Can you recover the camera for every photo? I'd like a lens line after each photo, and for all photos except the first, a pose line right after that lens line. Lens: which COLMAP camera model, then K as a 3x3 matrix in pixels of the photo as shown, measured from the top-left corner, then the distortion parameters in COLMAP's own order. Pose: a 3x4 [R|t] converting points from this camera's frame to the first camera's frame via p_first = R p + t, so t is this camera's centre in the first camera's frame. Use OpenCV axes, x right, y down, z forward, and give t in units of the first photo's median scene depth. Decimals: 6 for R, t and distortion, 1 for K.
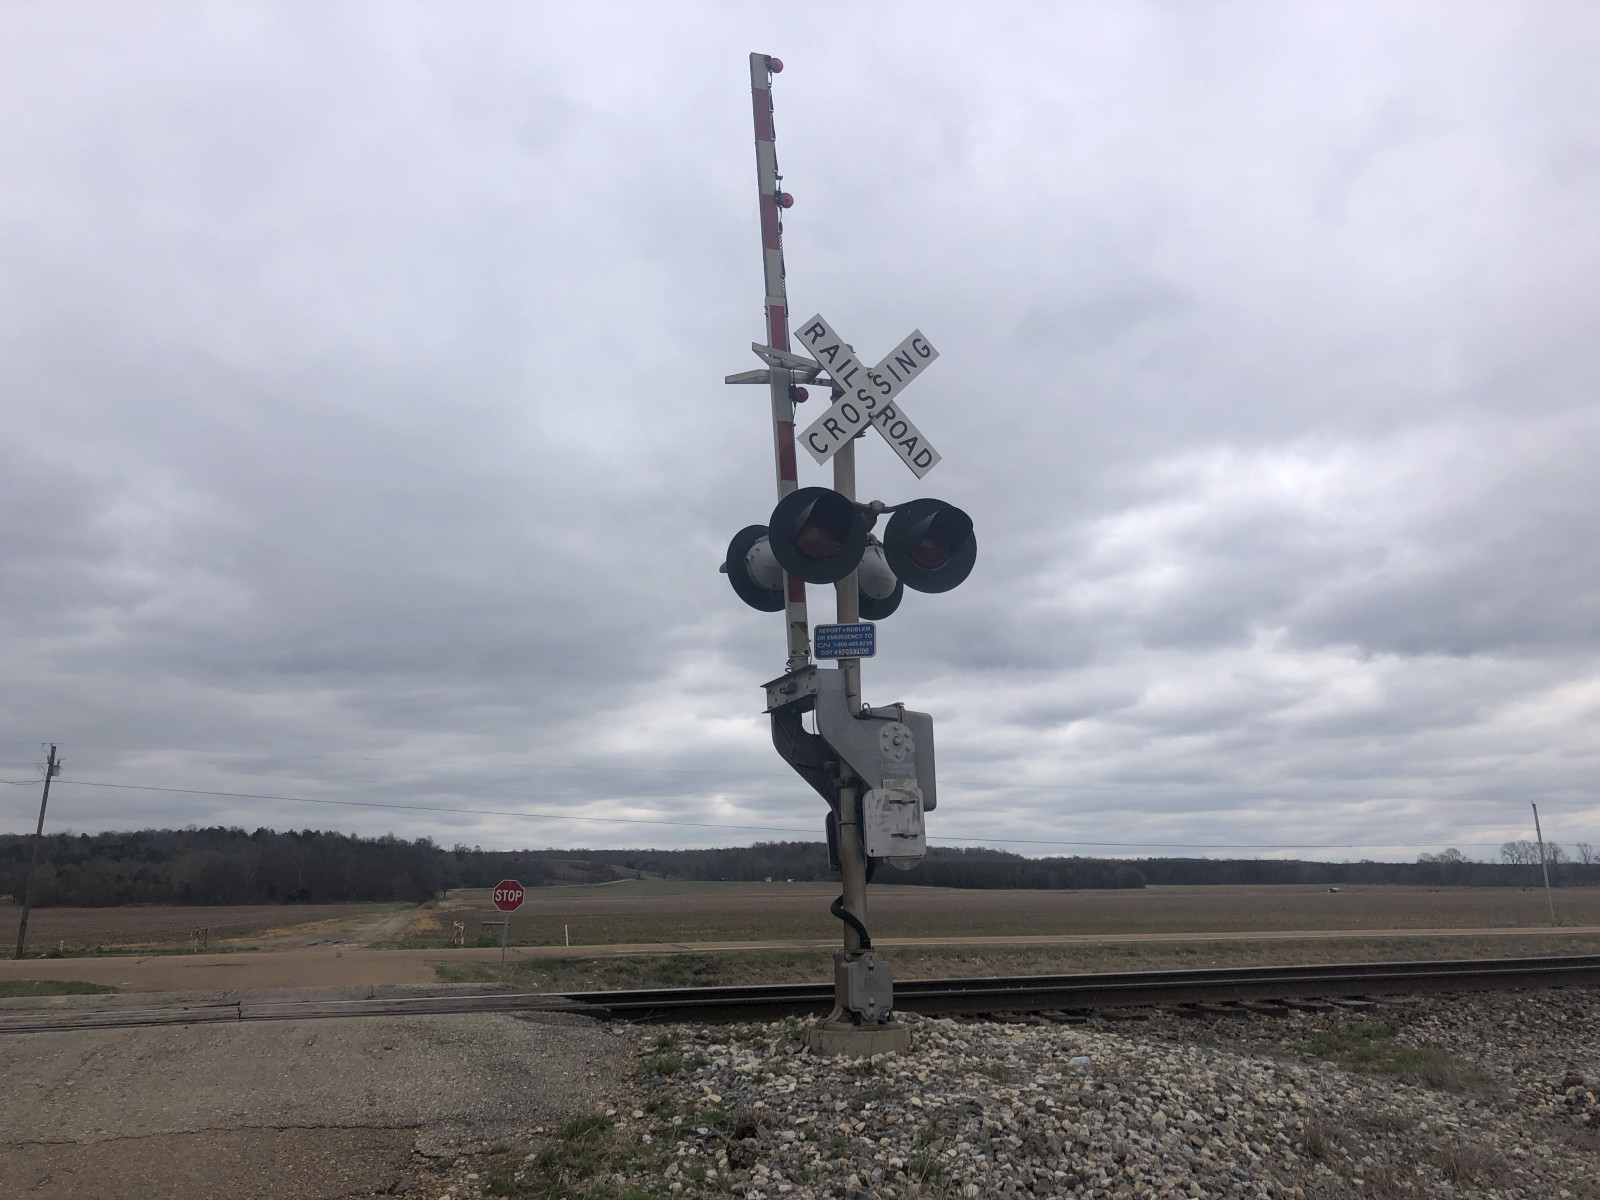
lens RADIAL K [[1302.0, 0, 791.6], [0, 1302.0, 568.1], [0, 0, 1]] dist [0.087002, -0.165194]
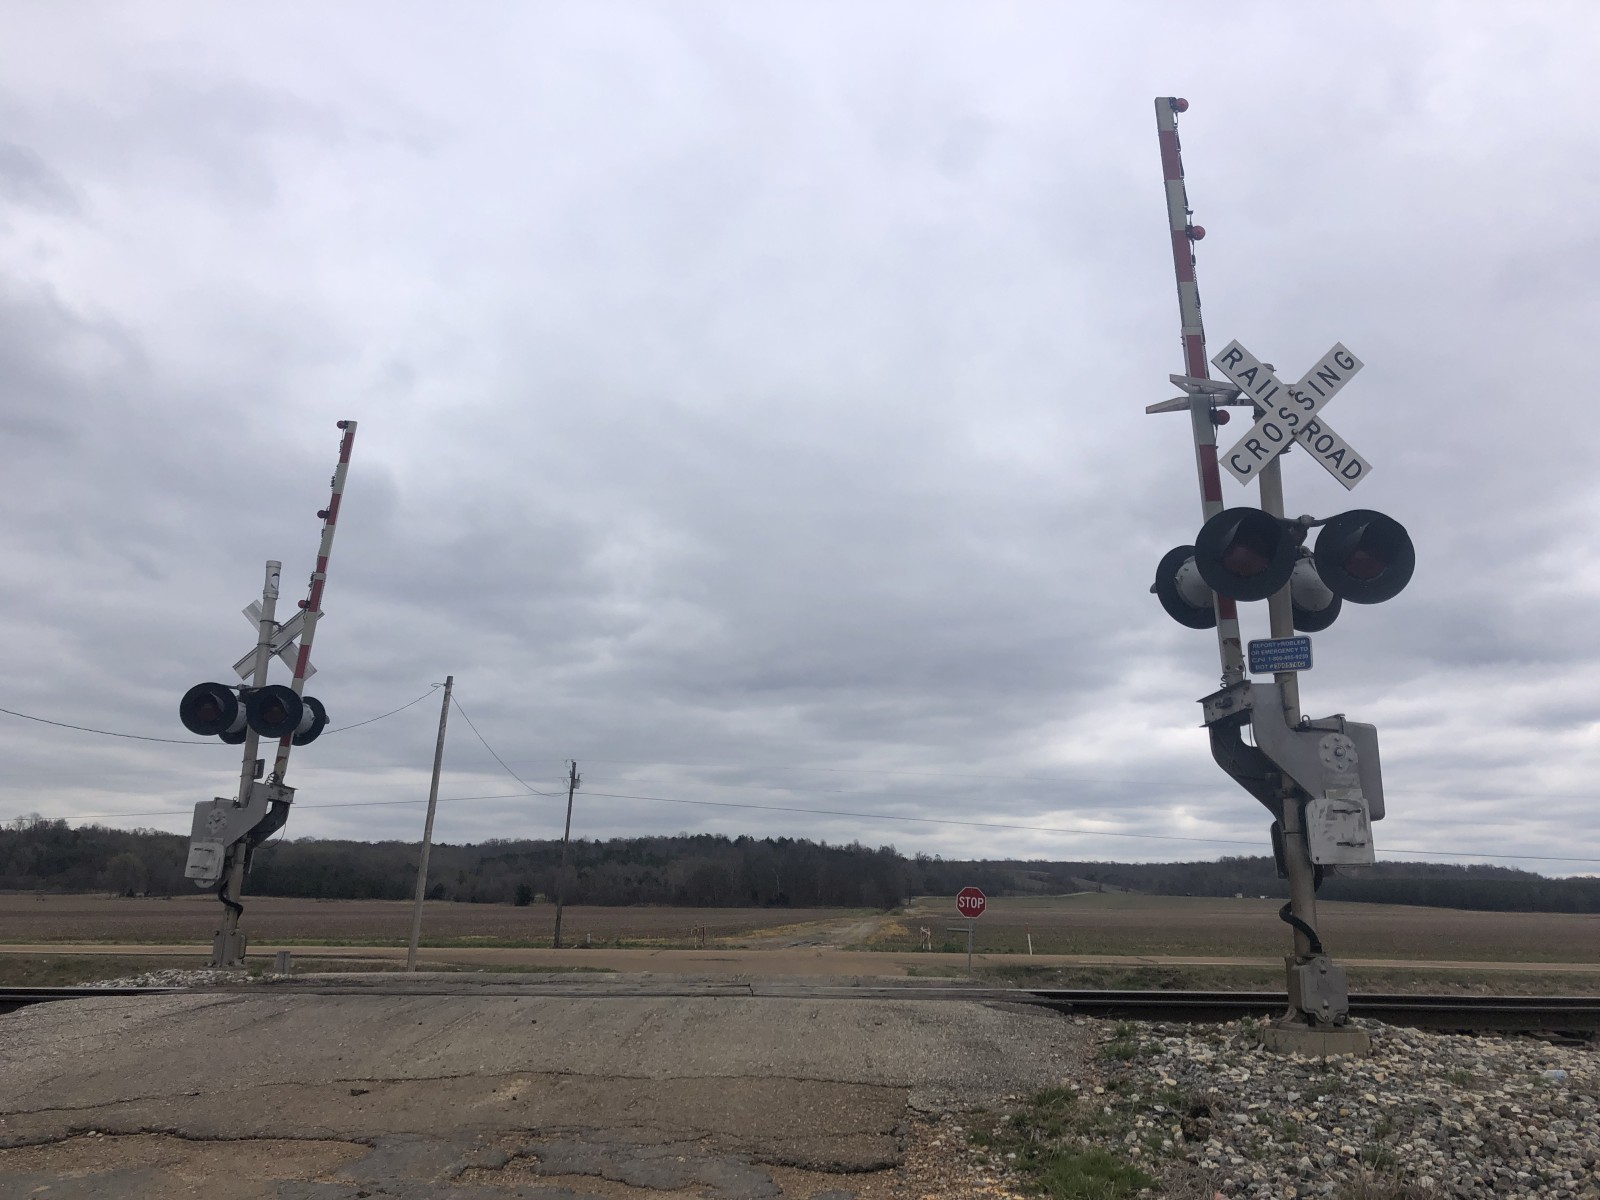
lens RADIAL K [[1356.6, 0, 832.0], [0, 1356.6, 562.5], [0, 0, 1]] dist [0.079372, -0.119668]
pose [[0.953976, -0.055859, -0.294633, 0.025191], [0.054352, 0.998433, -0.013308, -0.020707], [0.294915, -0.003319, 0.955518, -0.128579]]
